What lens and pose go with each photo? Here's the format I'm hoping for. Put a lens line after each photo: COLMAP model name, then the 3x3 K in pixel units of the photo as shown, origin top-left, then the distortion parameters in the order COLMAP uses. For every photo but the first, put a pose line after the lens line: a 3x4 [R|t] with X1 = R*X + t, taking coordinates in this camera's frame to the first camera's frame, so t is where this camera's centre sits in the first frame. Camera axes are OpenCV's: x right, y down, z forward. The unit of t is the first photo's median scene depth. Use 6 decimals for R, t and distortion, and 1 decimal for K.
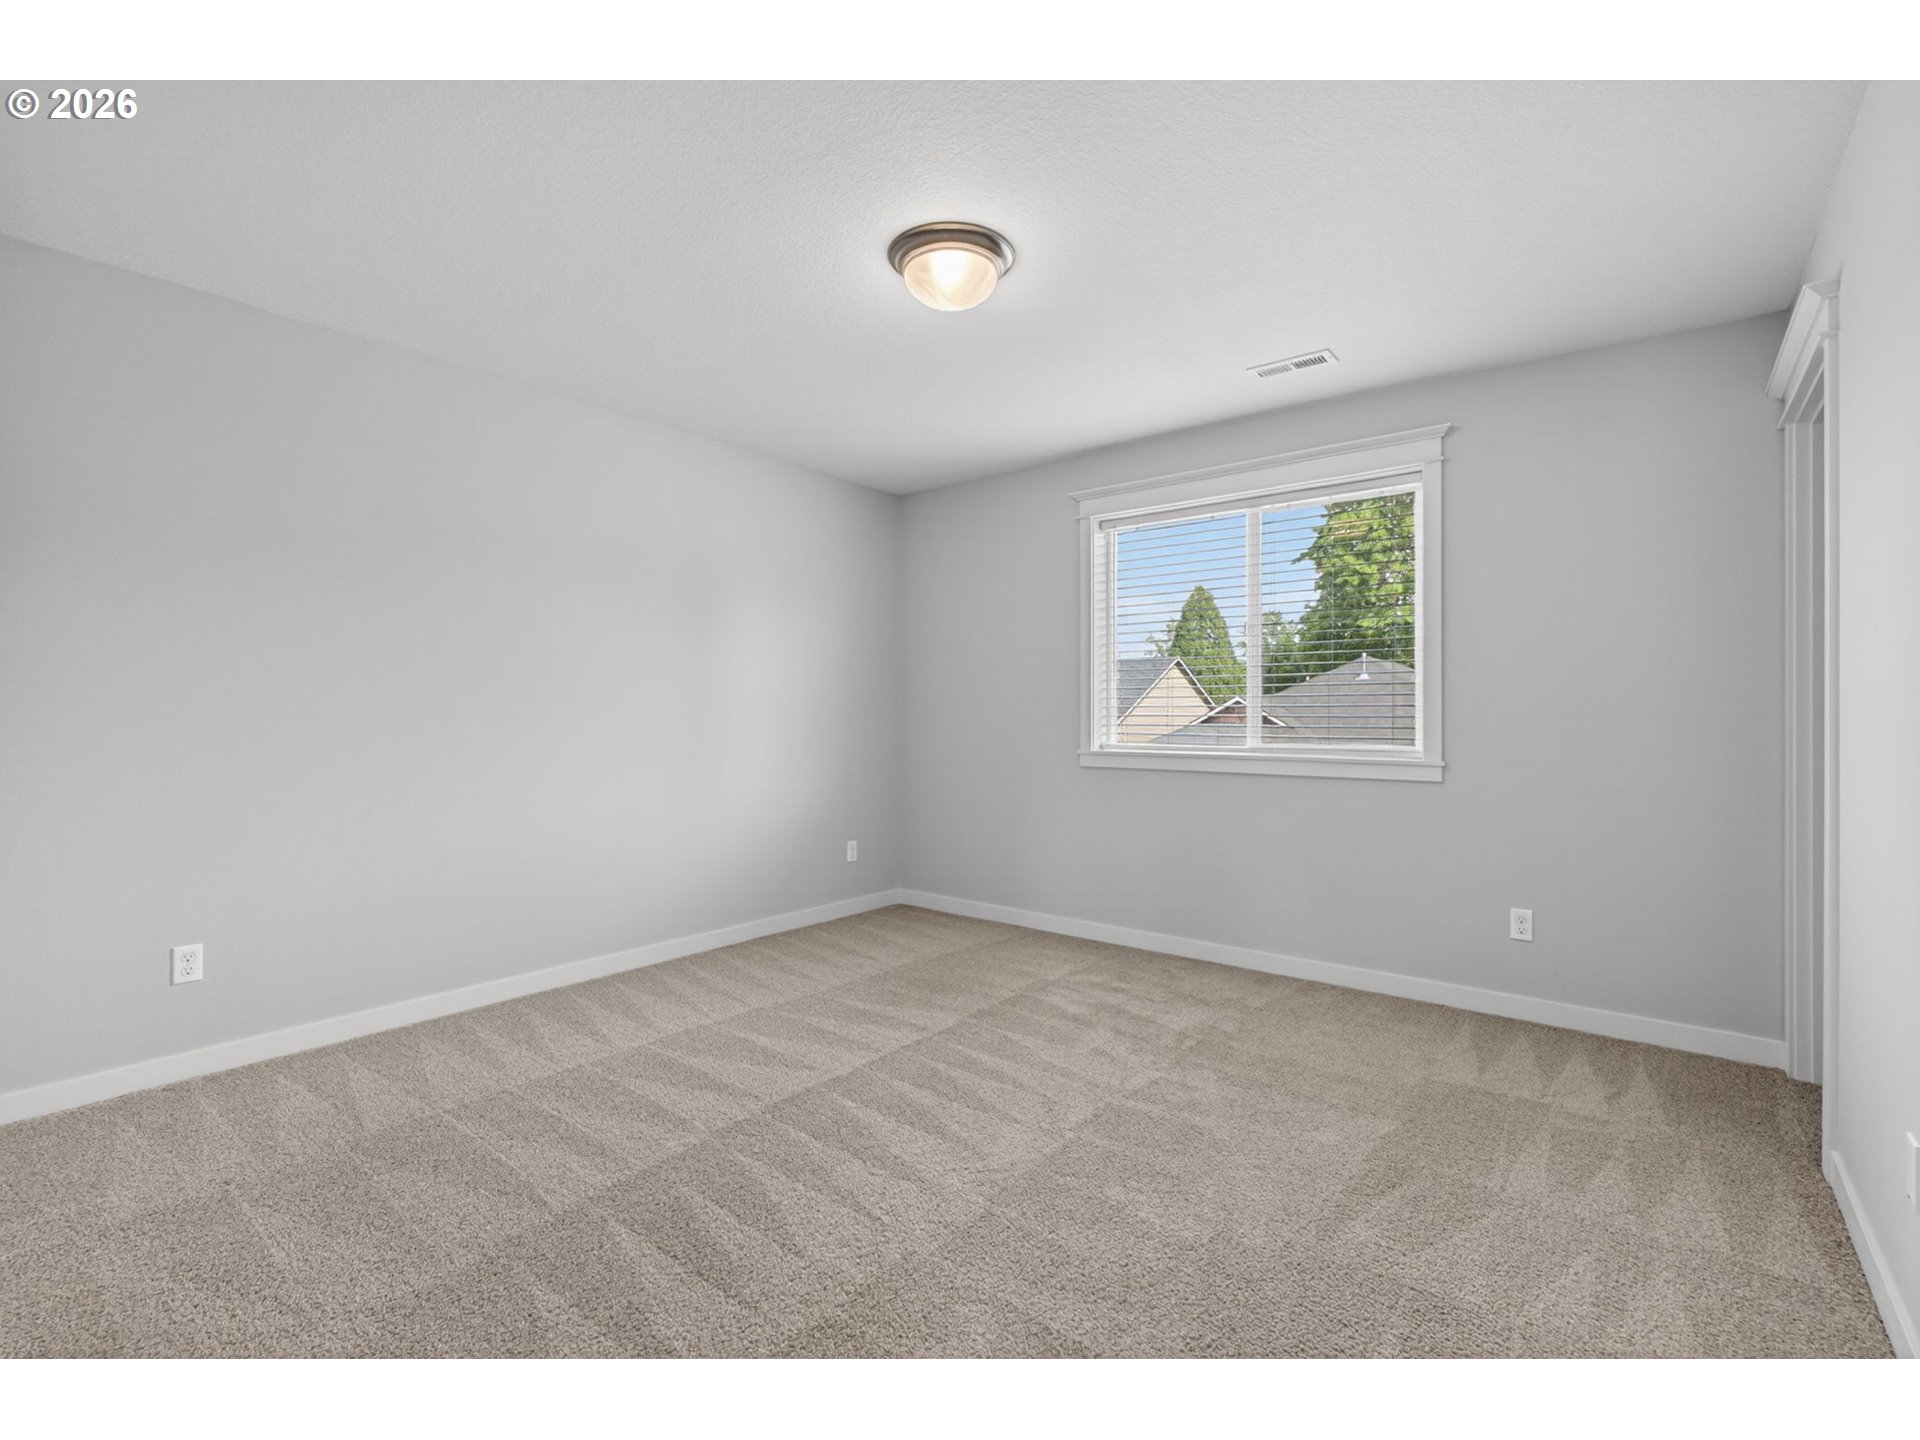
lens RADIAL K [[873.7, 0, 942.7], [0, 873.7, 734.2], [0, 0, 1]] dist [-0.000923, -0.000536]
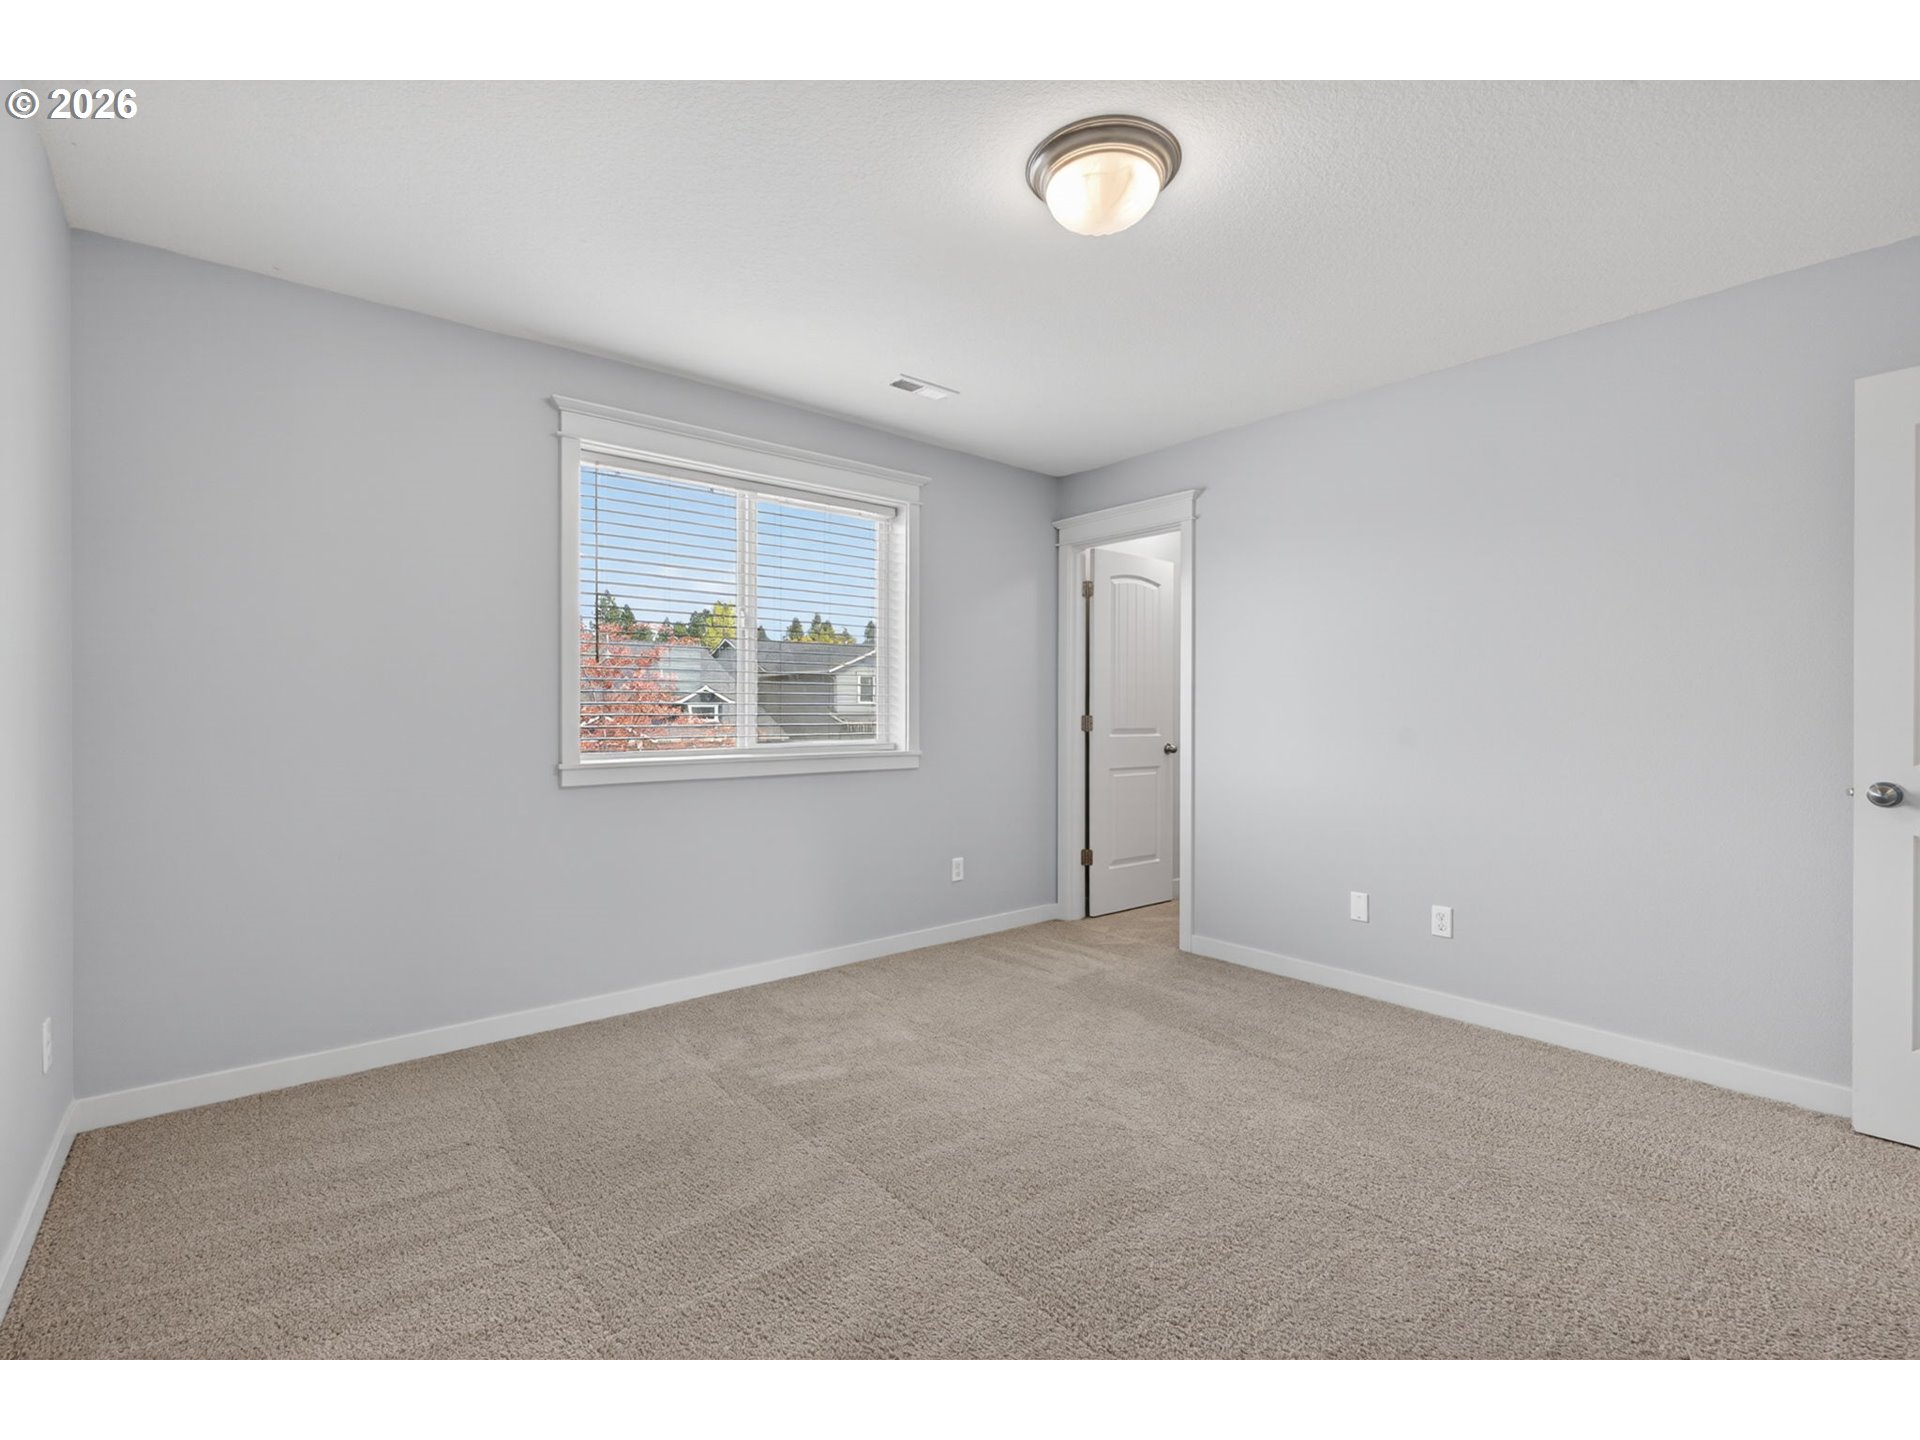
lens RADIAL K [[873.7, 0, 942.7], [0, 873.7, 734.2], [0, 0, 1]] dist [-0.000923, -0.000536]
pose [[0.181509, -0.026337, 0.983037, -0.627444], [0.020687, 0.999522, 0.022959, -0.020139], [-0.983172, 0.016169, 0.181967, 0.738769]]
